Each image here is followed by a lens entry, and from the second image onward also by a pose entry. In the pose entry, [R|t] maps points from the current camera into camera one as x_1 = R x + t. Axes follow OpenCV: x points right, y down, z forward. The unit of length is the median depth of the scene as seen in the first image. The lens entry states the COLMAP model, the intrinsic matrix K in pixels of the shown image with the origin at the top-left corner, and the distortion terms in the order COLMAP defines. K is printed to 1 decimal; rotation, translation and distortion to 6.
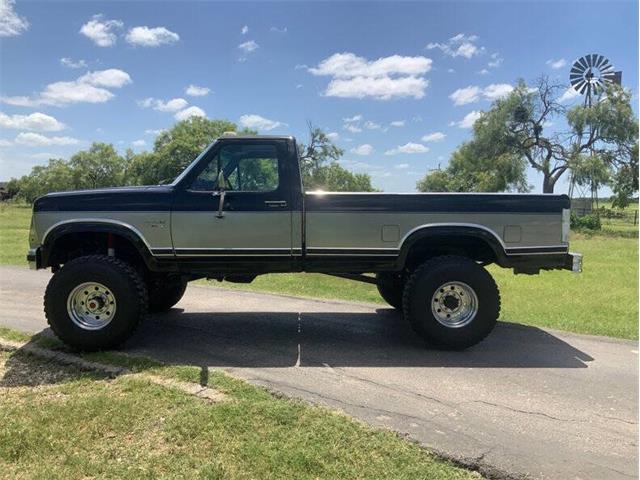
lens RADIAL K [[536.0, 0, 311.6], [0, 536.0, 235.2], [0, 0, 1]] dist [0.046248, -0.090284]
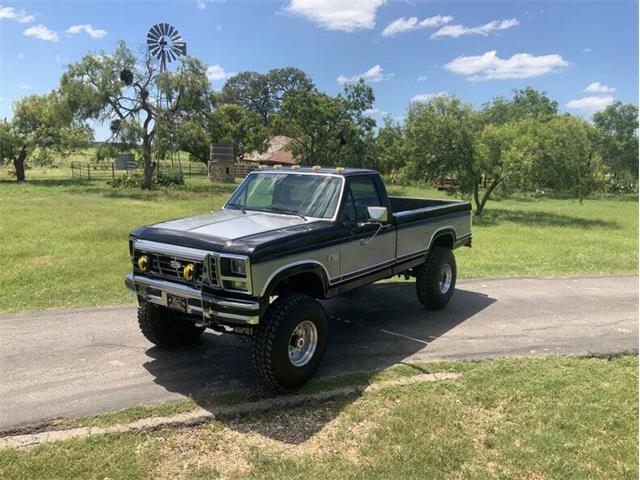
lens RADIAL K [[536.0, 0, 315.0], [0, 536.0, 233.1], [0, 0, 1]] dist [0.046248, -0.090284]
pose [[0.633409, -0.124086, 0.763804, -0.949301], [0.047733, 0.991445, 0.121484, -0.169099], [-0.772344, -0.040490, 0.633913, 0.270401]]
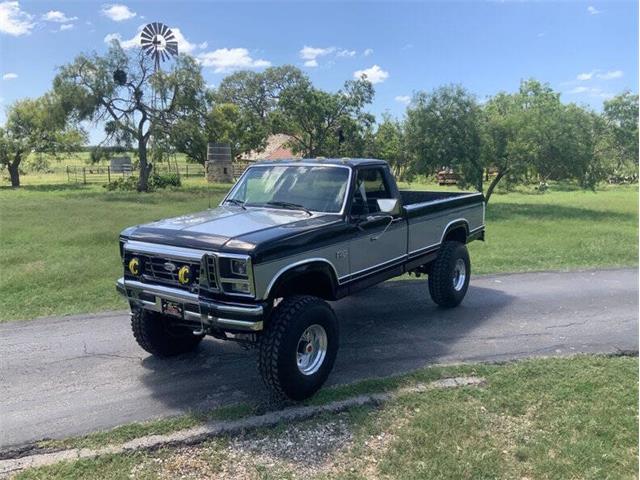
lens RADIAL K [[536.0, 0, 316.3], [0, 536.0, 237.6], [0, 0, 1]] dist [0.046248, -0.090284]
pose [[0.627938, -0.146688, 0.764314, -0.898838], [0.071544, 0.988798, 0.130993, -0.154895], [-0.774968, -0.027574, 0.631399, 0.326916]]
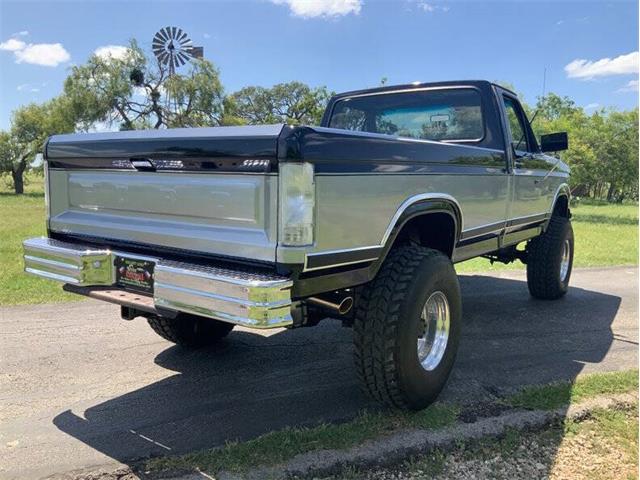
lens RADIAL K [[536.0, 0, 320.0], [0, 536.0, 254.0], [0, 0, 1]] dist [0.046248, -0.090284]
pose [[0.617412, -0.121425, 0.777212, -0.913399], [0.050165, 0.992081, 0.115143, -0.022668], [-0.785039, -0.032102, 0.618614, 0.612948]]
